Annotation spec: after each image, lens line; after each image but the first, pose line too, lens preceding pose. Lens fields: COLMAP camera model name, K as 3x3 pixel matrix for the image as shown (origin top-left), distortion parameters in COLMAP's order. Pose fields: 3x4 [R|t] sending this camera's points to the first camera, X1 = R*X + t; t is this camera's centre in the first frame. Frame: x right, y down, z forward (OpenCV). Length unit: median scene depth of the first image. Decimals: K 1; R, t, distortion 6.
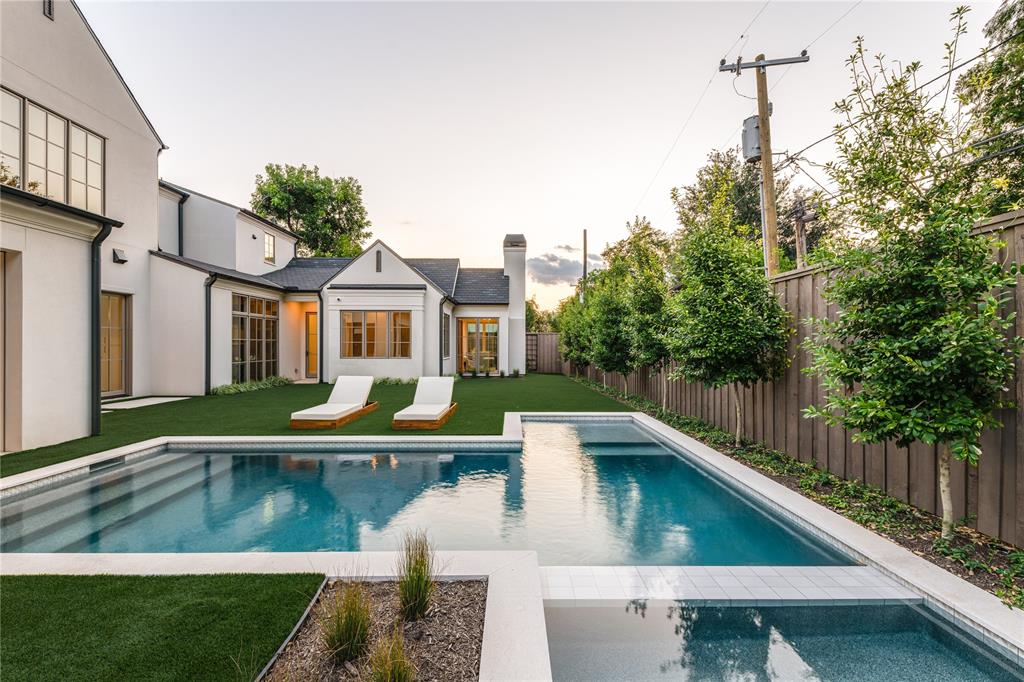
lens RADIAL K [[432.6, 0, 512.0], [0, 432.6, 341.0], [0, 0, 1]] dist [0.000877, -0.017745]
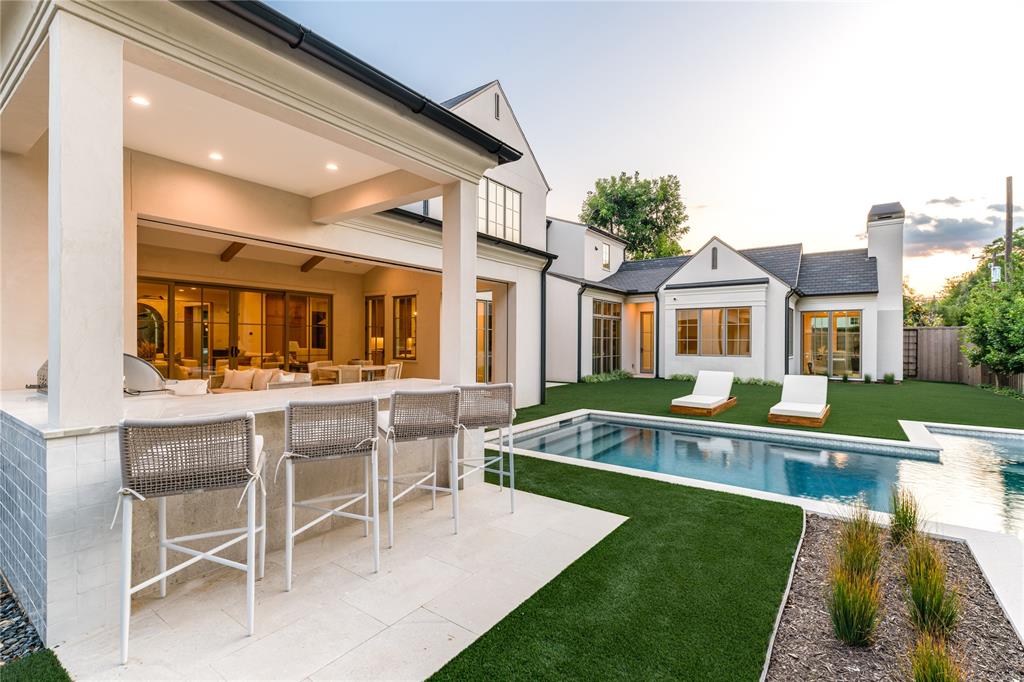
lens RADIAL K [[456.0, 0, 512.0], [0, 456.0, 341.0], [0, 0, 1]] dist [0.000302, 0.000048]
pose [[0.796182, 0.000689, -0.605057, -0.043090], [0.002341, 0.999988, 0.004219, 0.000059], [0.605053, -0.004776, 0.796171, -0.107898]]
